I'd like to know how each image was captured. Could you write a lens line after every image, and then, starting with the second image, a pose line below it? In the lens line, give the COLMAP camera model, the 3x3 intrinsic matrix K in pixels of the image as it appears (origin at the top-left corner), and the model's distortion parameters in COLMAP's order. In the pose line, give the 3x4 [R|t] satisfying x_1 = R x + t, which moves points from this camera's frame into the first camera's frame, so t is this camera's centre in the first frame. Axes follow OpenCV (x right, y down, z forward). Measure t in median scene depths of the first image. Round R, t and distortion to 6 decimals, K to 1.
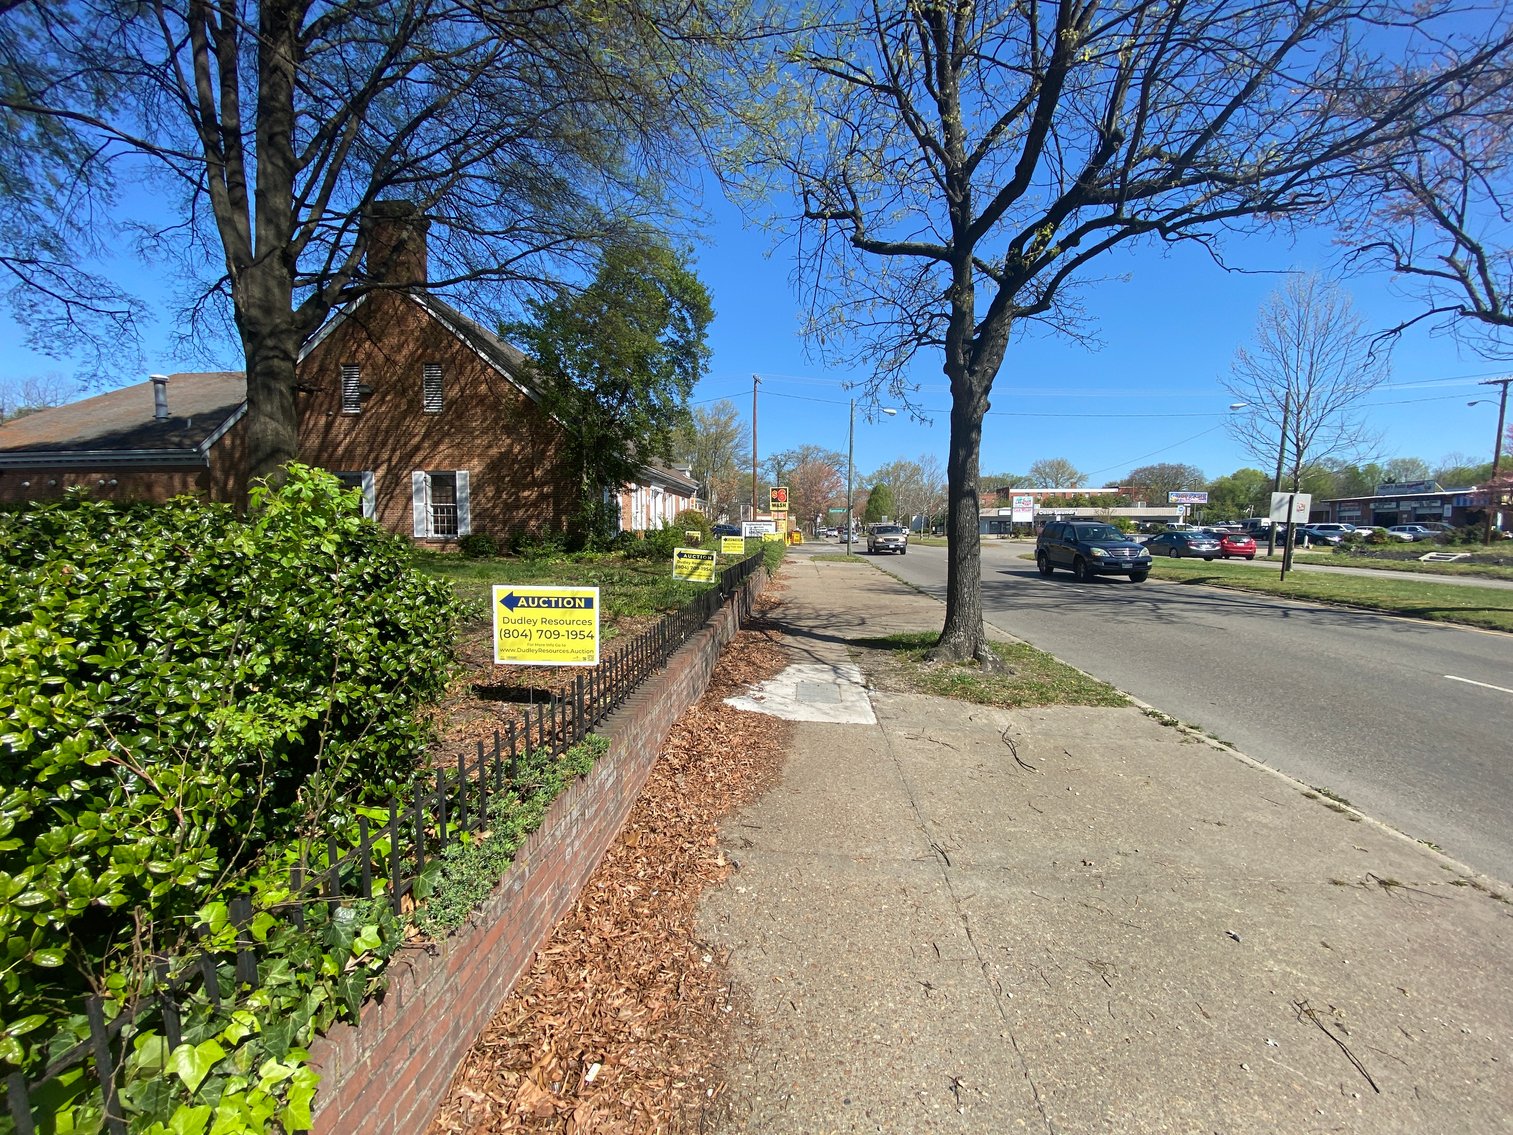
lens RADIAL K [[607.7, 0, 758.5], [0, 607.7, 567.5], [0, 0, 1]] dist [0.051754, -0.042329]
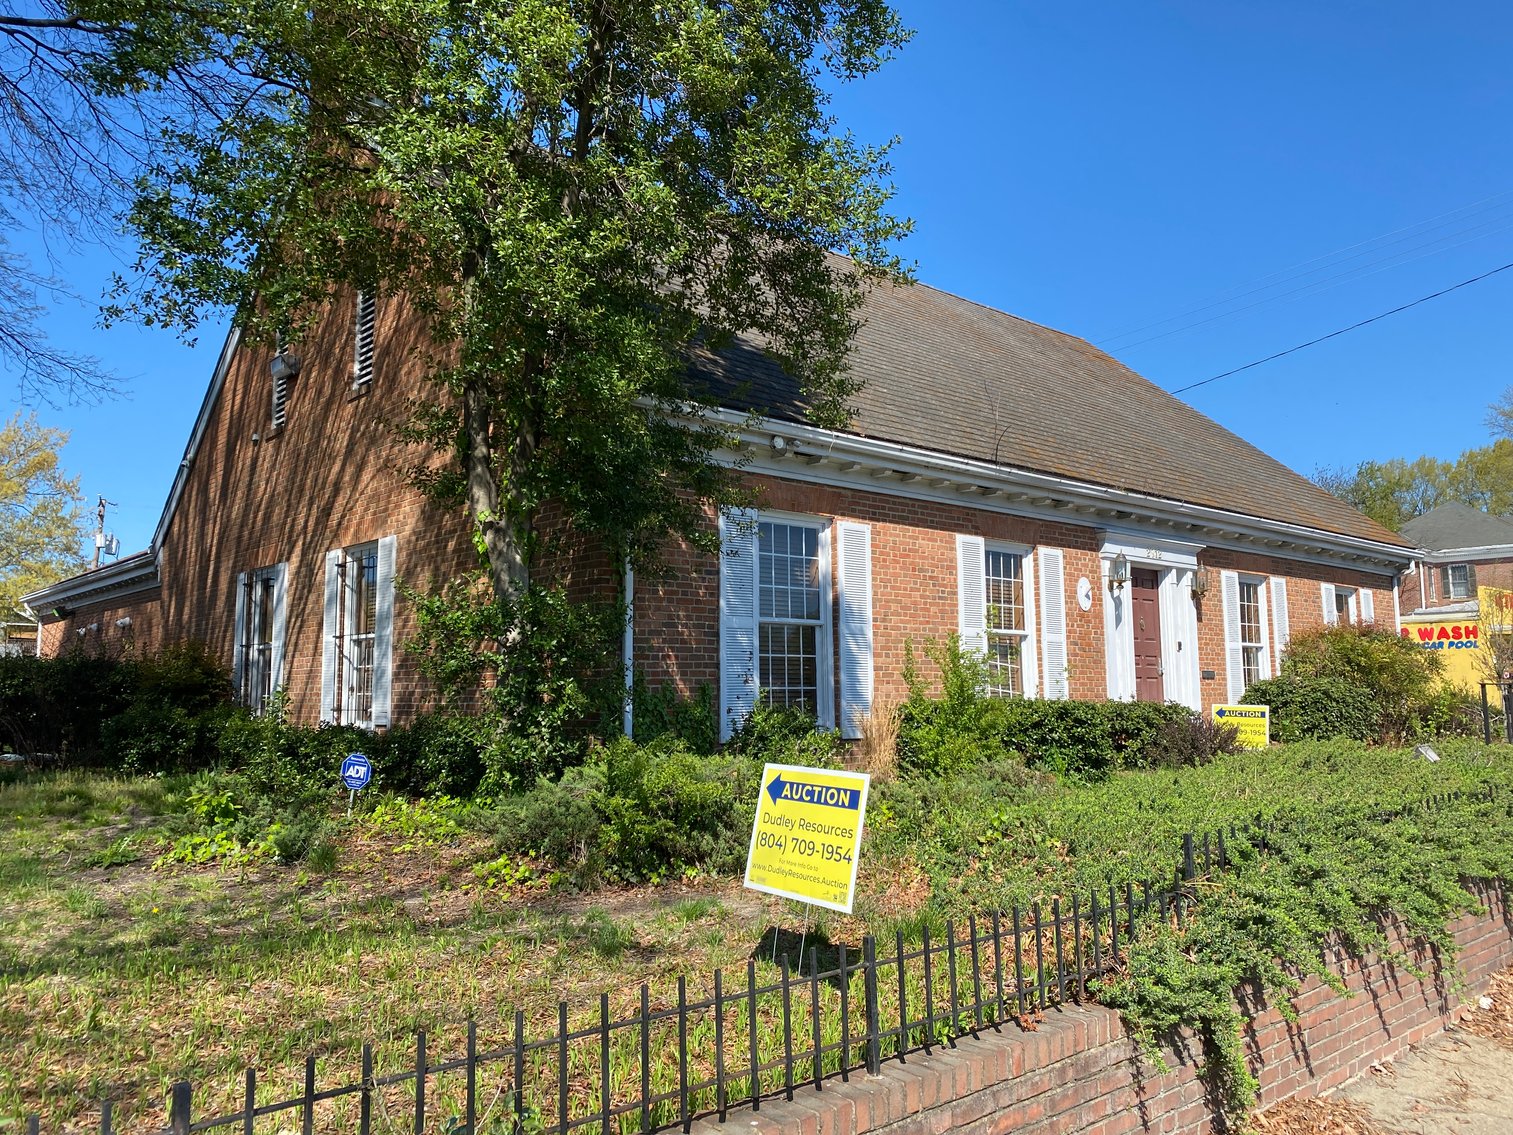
lens RADIAL K [[1157.3, 0, 755.2], [0, 1157.3, 549.1], [0, 0, 1]] dist [0.005233, 0.029147]
pose [[0.718351, -0.094363, -0.689251, 0.292979], [-0.032492, 0.985126, -0.168734, -0.120706], [0.694922, 0.143606, 0.704600, 1.743467]]
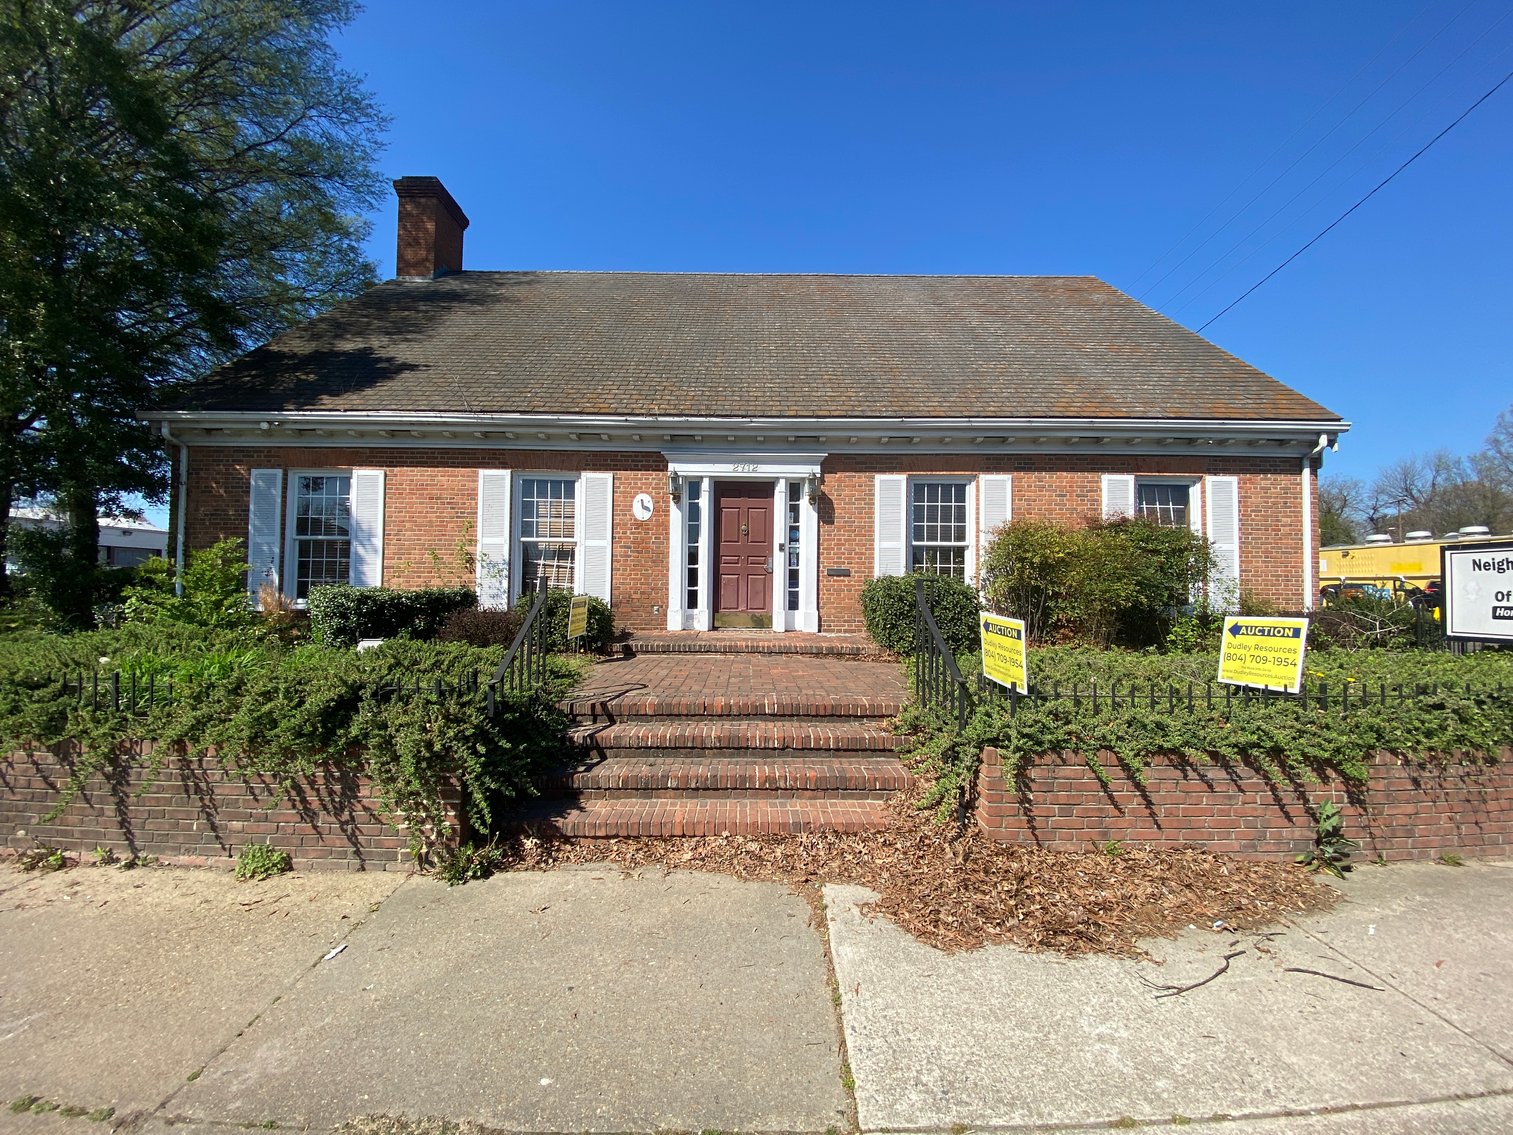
lens RADIAL K [[611.7, 0, 755.6], [0, 611.7, 567.5], [0, 0, 1]] dist [0.017337, -0.018557]
pose [[0.082451, -0.038940, -0.995834, 0.603676], [-0.067599, 0.996716, -0.044572, -0.223393], [0.994300, 0.070993, 0.079548, 3.582553]]
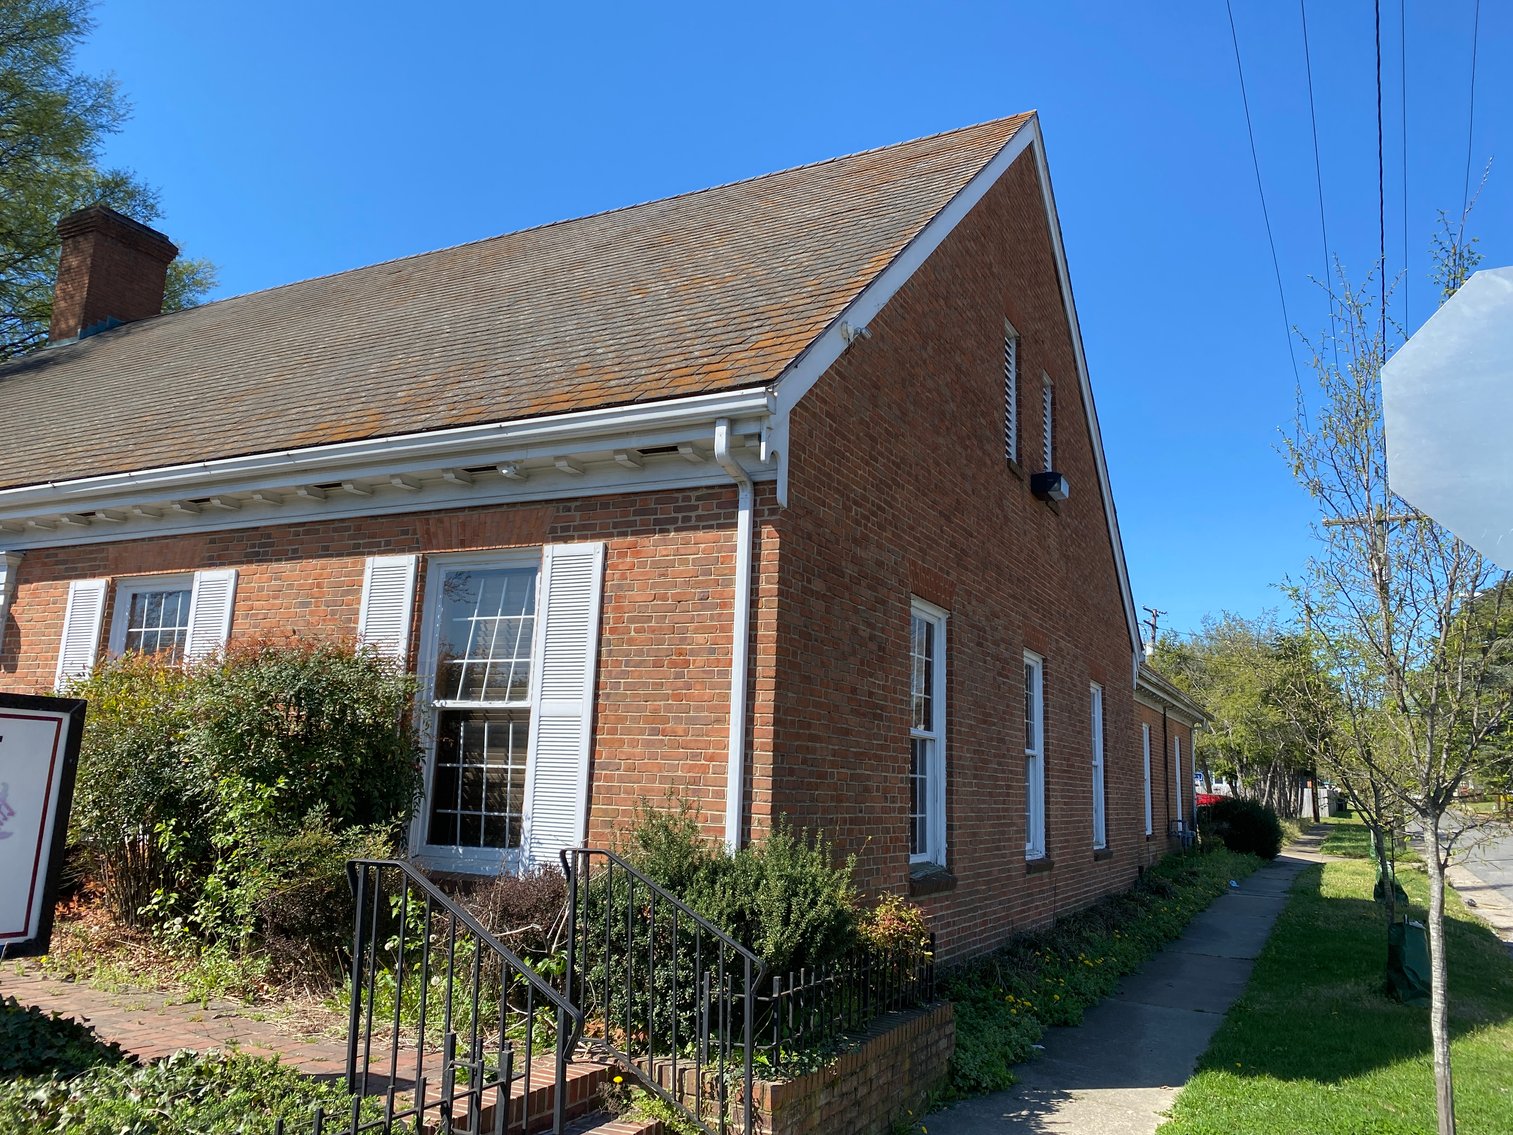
lens RADIAL K [[1146.8, 0, 742.1], [0, 1146.8, 557.7], [0, 0, 1]] dist [0.087838, -0.139312]
pose [[-0.387721, -0.198506, -0.900149, 0.306630], [-0.095475, 0.979933, -0.174976, -0.349138], [0.916819, 0.018100, -0.398892, 5.121483]]
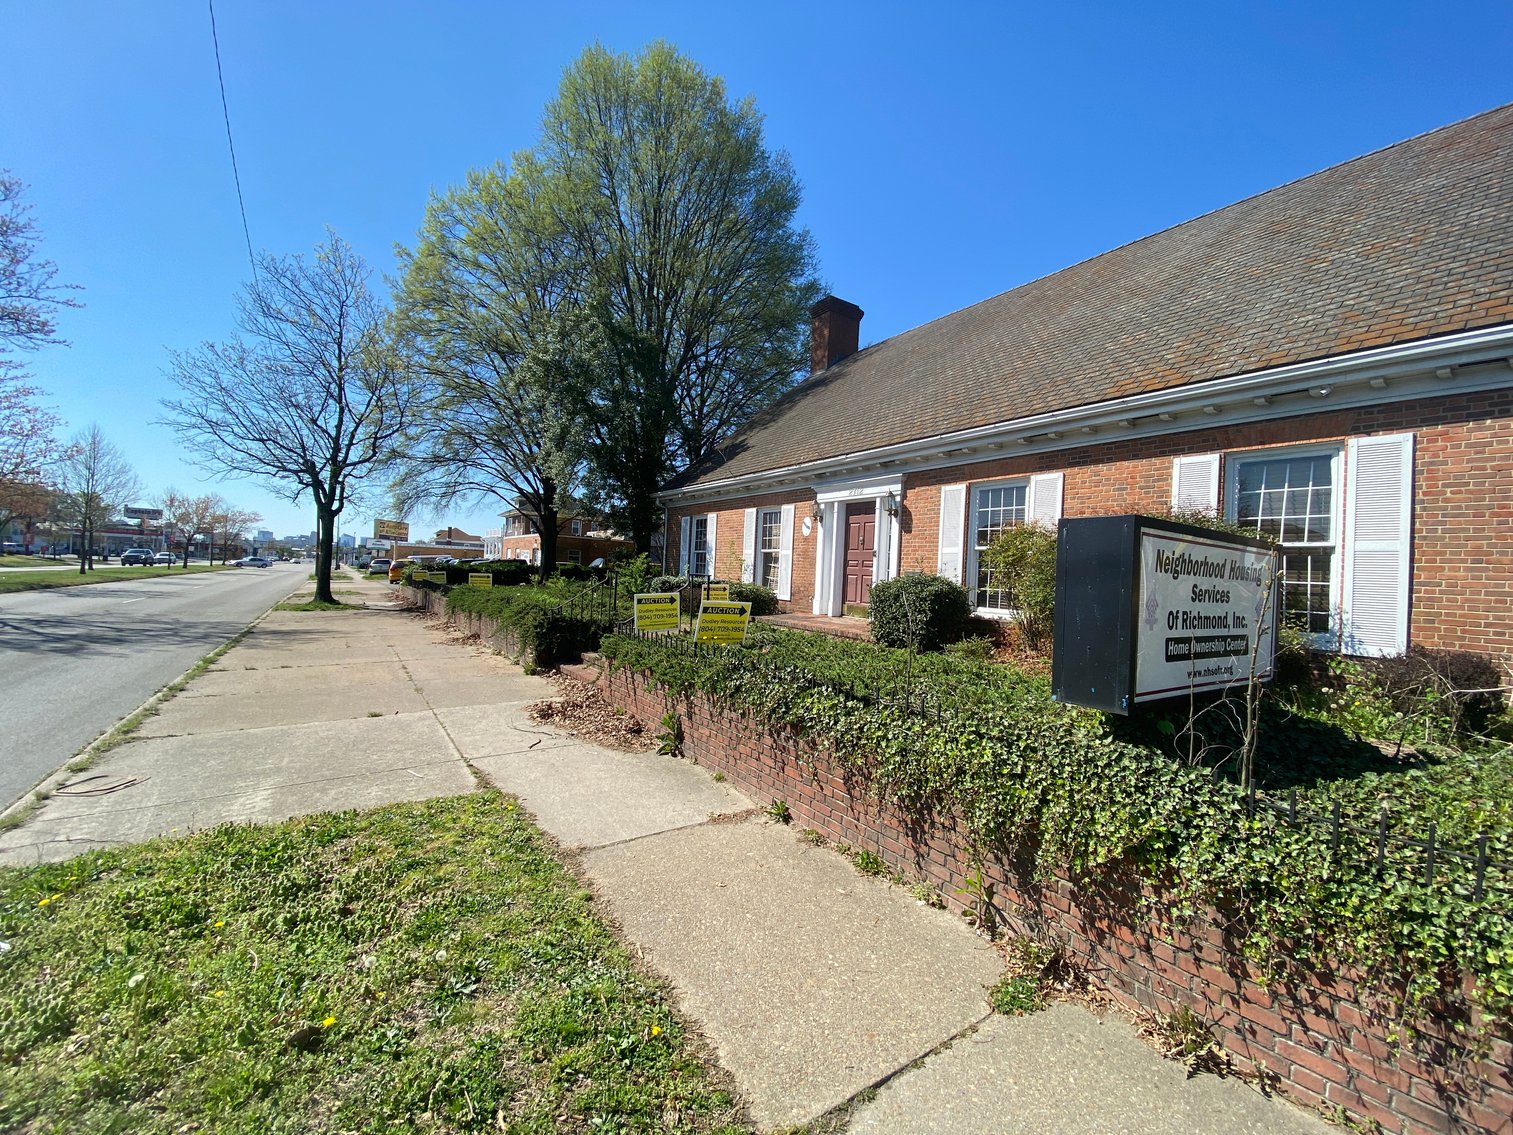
lens RADIAL K [[611.7, 0, 755.6], [0, 611.7, 567.5], [0, 0, 1]] dist [0.017337, -0.018557]
pose [[-0.776494, -0.050561, -0.628093, 0.574285], [-0.089157, 0.995563, 0.030081, -0.305565], [0.623786, 0.079357, -0.777556, 4.712896]]
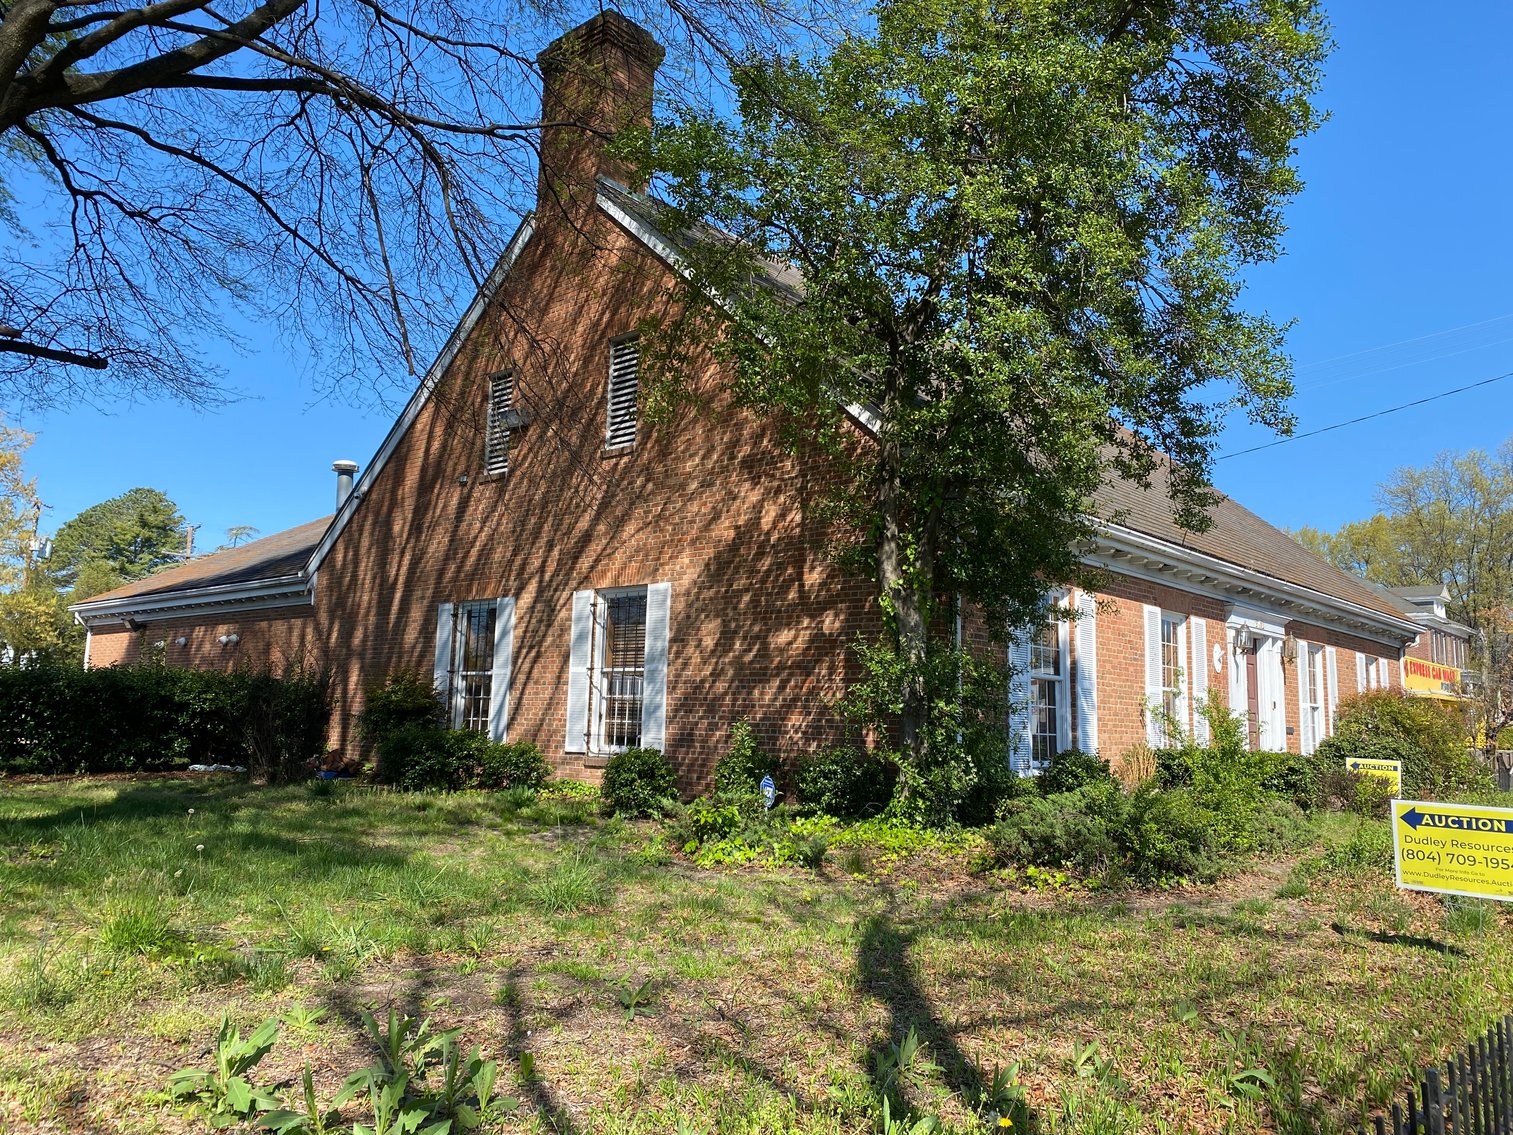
lens RADIAL K [[1153.9, 0, 751.4], [0, 1153.9, 548.1], [0, 0, 1]] dist [0.035467, 0.000009]
pose [[0.788364, -0.074859, -0.610637, 0.035149], [-0.062866, 0.977571, -0.201006, -0.090836], [0.611988, 0.196854, 0.765976, 1.191528]]
